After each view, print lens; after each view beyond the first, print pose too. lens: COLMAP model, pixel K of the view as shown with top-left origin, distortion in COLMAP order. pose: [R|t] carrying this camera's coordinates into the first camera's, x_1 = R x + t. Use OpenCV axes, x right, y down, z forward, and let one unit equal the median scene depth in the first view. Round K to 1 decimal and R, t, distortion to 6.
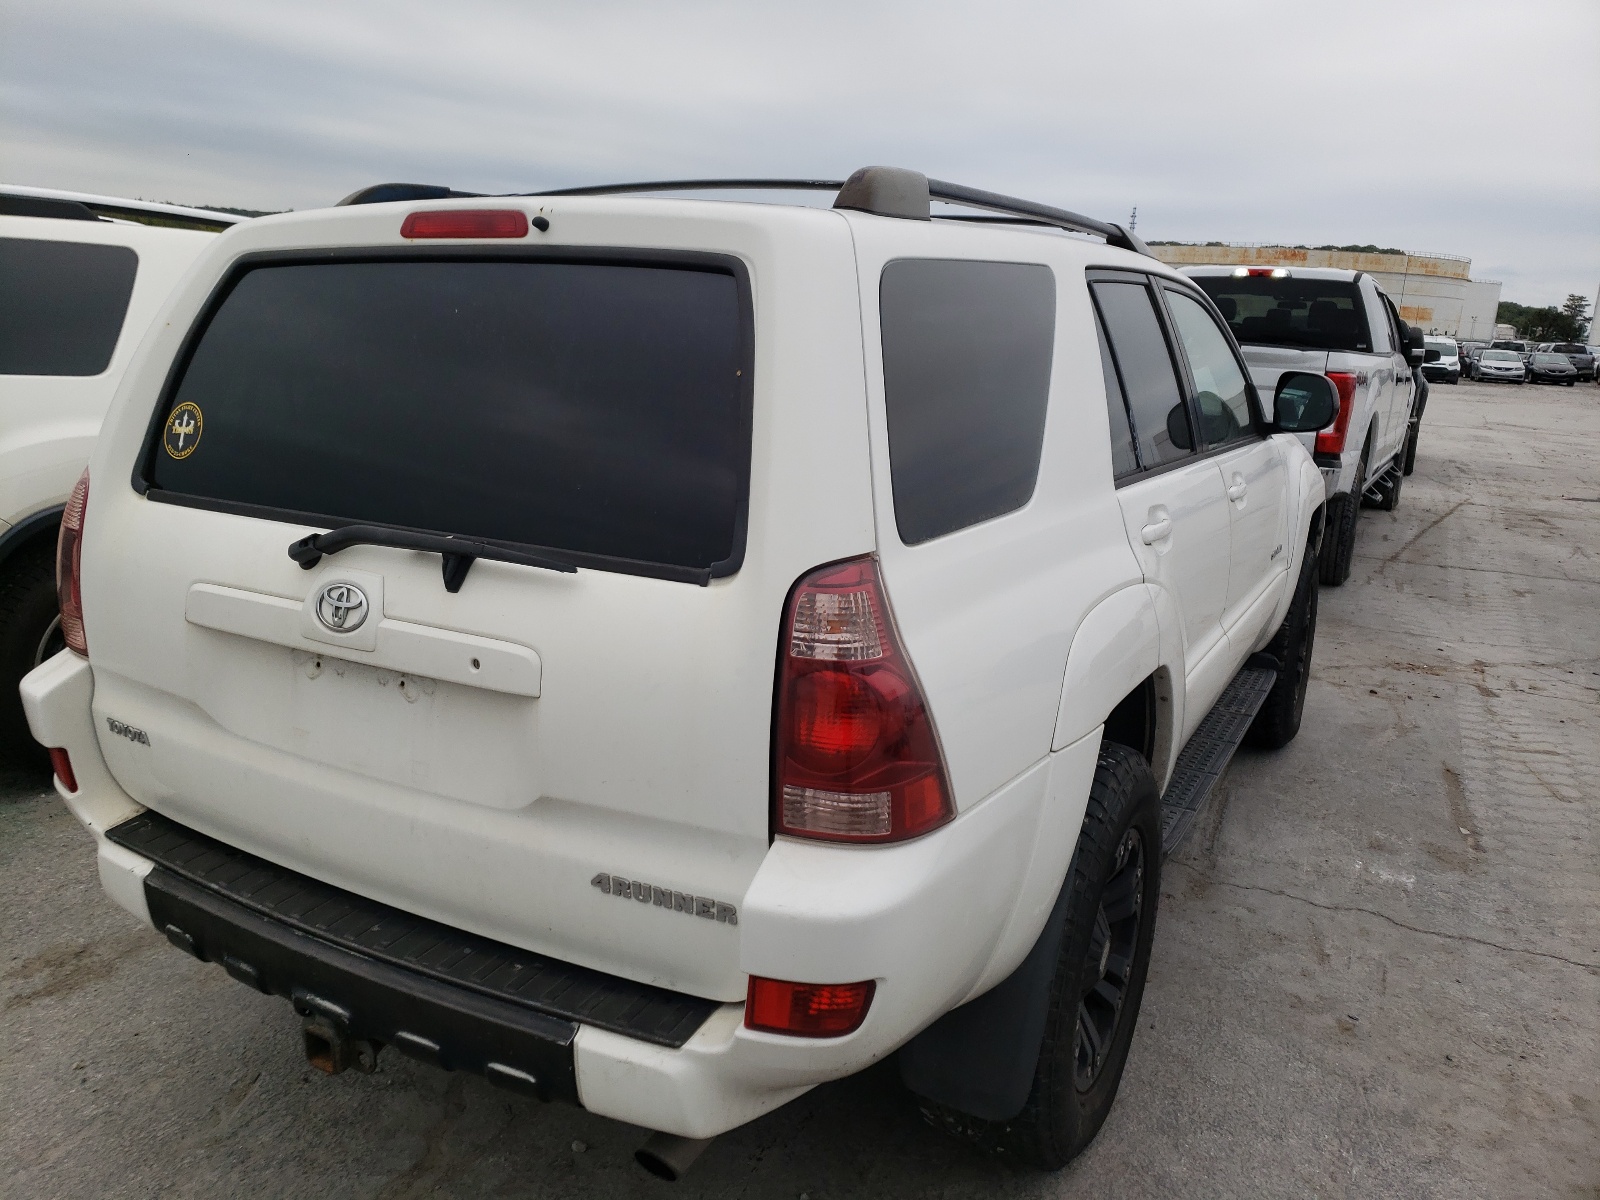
lens RADIAL K [[1202.4, 0, 800.0], [0, 1202.4, 600.0], [0, 0, 1]] dist [0.026911, -0.001605]
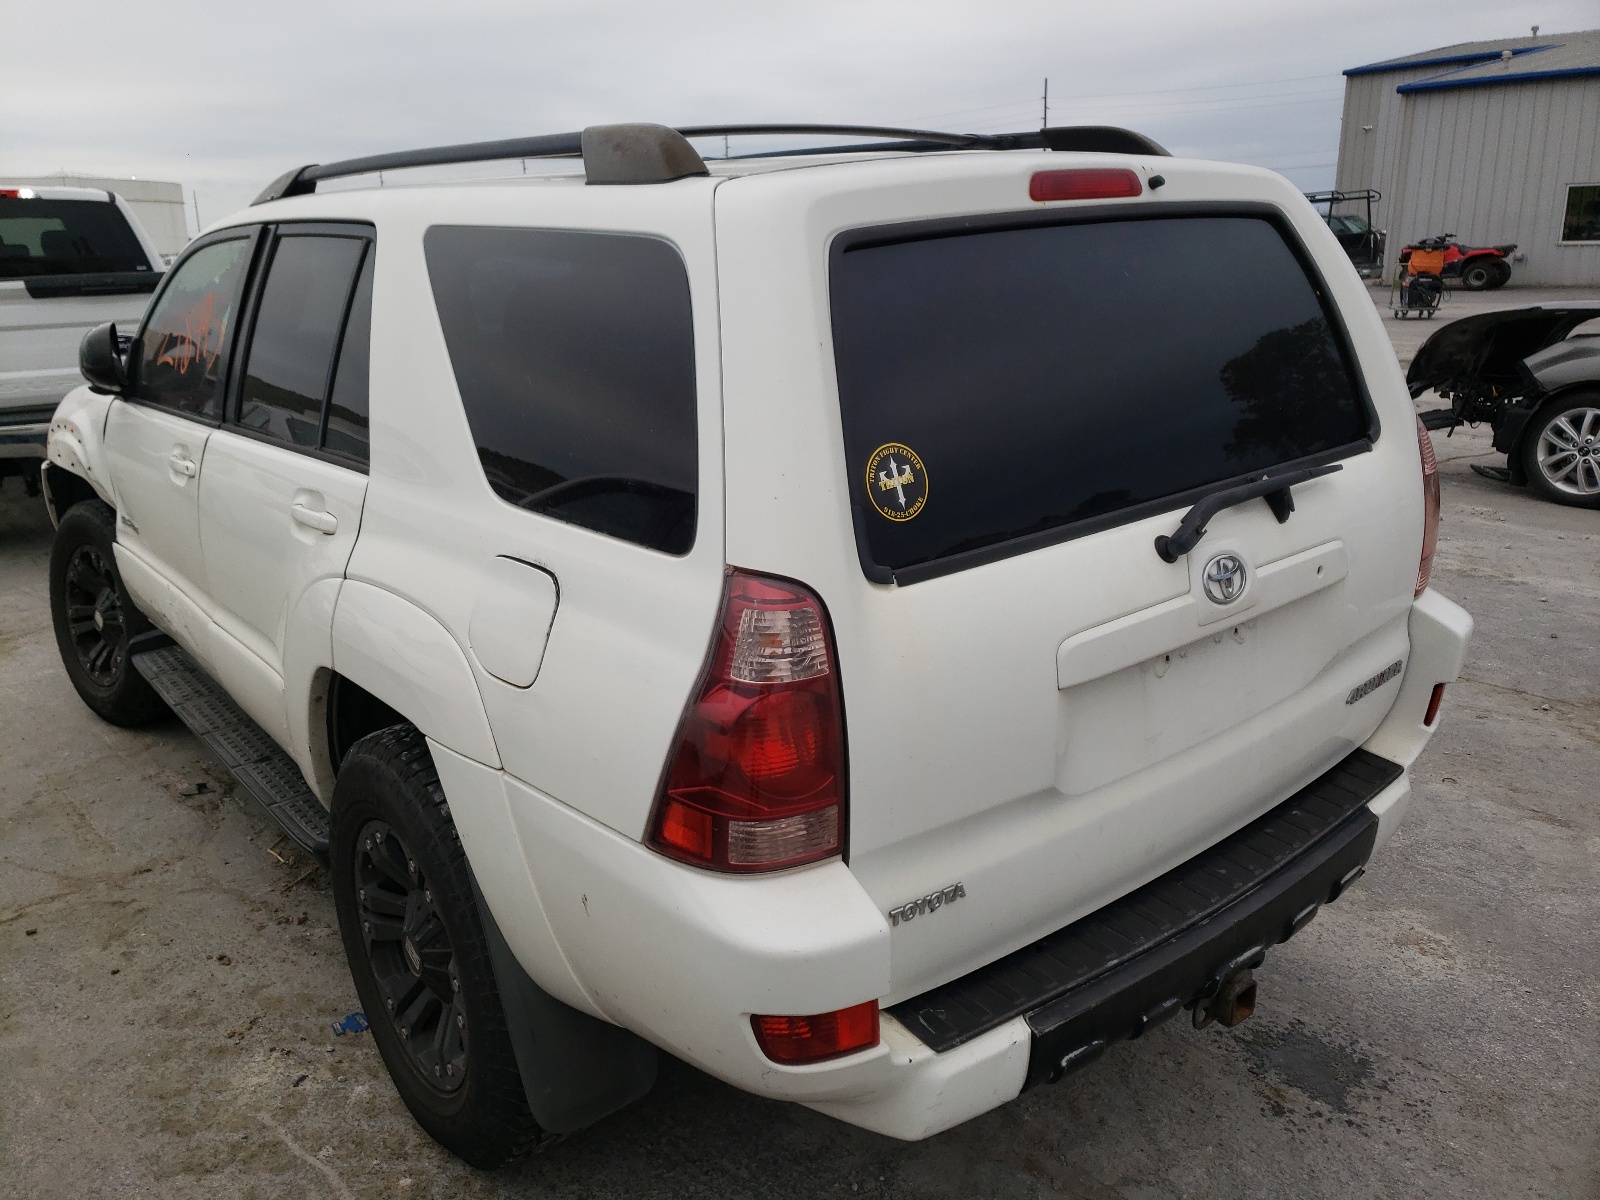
lens RADIAL K [[1202.4, 0, 800.0], [0, 1202.4, 600.0], [0, 0, 1]] dist [0.026911, -0.001605]
pose [[0.384774, -0.322937, 0.864674, -1.275958], [0.262512, 0.936398, 0.232909, -0.278458], [-0.884893, 0.137370, 0.445077, 0.799934]]
